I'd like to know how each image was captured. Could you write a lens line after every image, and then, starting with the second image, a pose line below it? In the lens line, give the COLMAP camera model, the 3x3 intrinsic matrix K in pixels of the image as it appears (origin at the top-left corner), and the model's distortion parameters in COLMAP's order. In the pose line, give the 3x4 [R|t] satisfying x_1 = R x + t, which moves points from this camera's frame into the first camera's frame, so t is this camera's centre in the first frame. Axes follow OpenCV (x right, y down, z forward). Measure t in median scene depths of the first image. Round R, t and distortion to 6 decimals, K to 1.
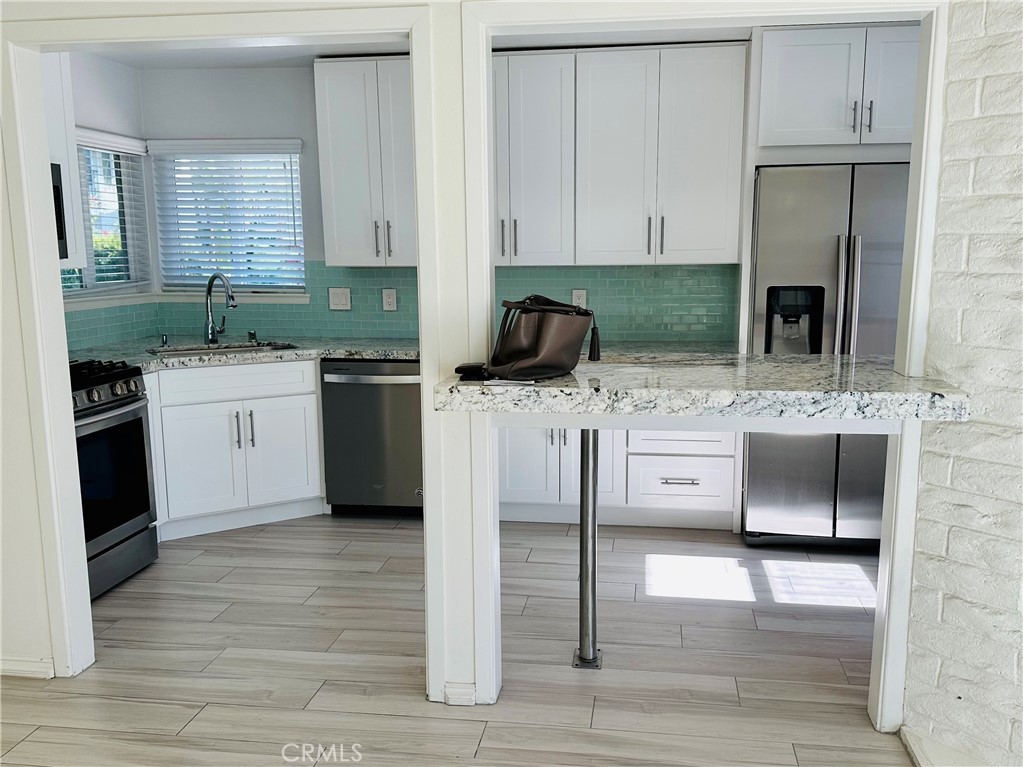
lens RADIAL K [[882.0, 0, 515.4], [0, 882.0, 385.6], [0, 0, 1]] dist [0.158089, 0.020065]
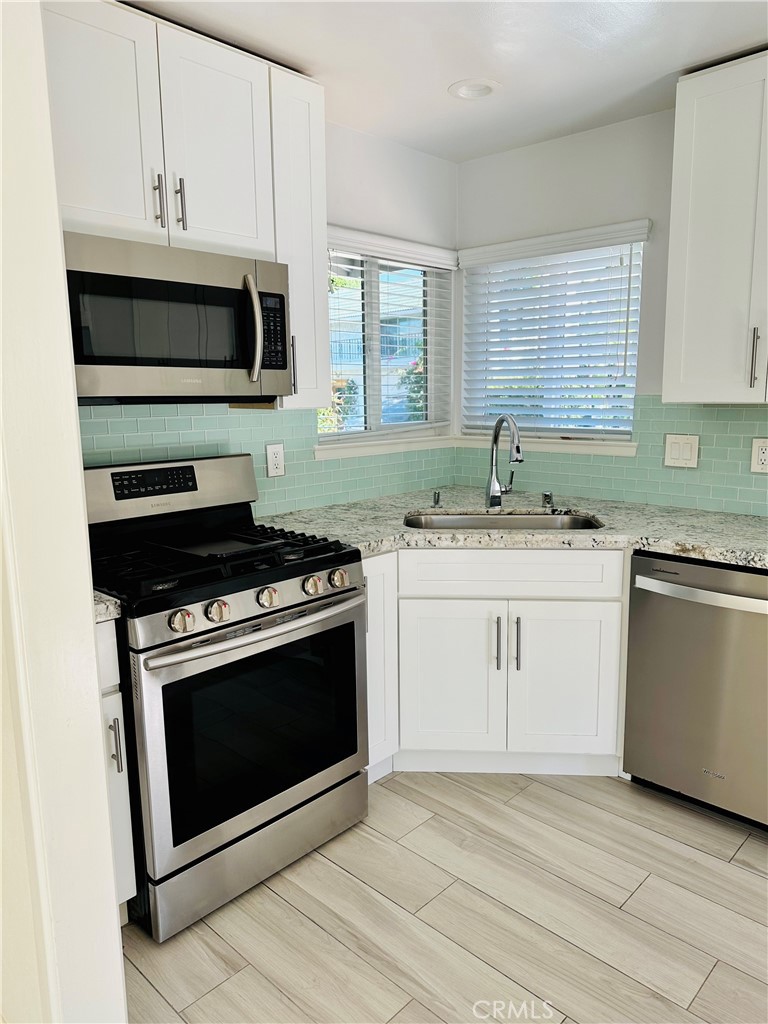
lens RADIAL K [[718.4, 0, 383.1], [0, 718.4, 517.2], [0, 0, 1]] dist [0.031429, -0.025365]
pose [[0.819791, 0.098663, -0.564099, -0.075201], [-0.085168, 0.995097, 0.050273, -0.061099], [0.566294, 0.006830, 0.824175, 0.458824]]
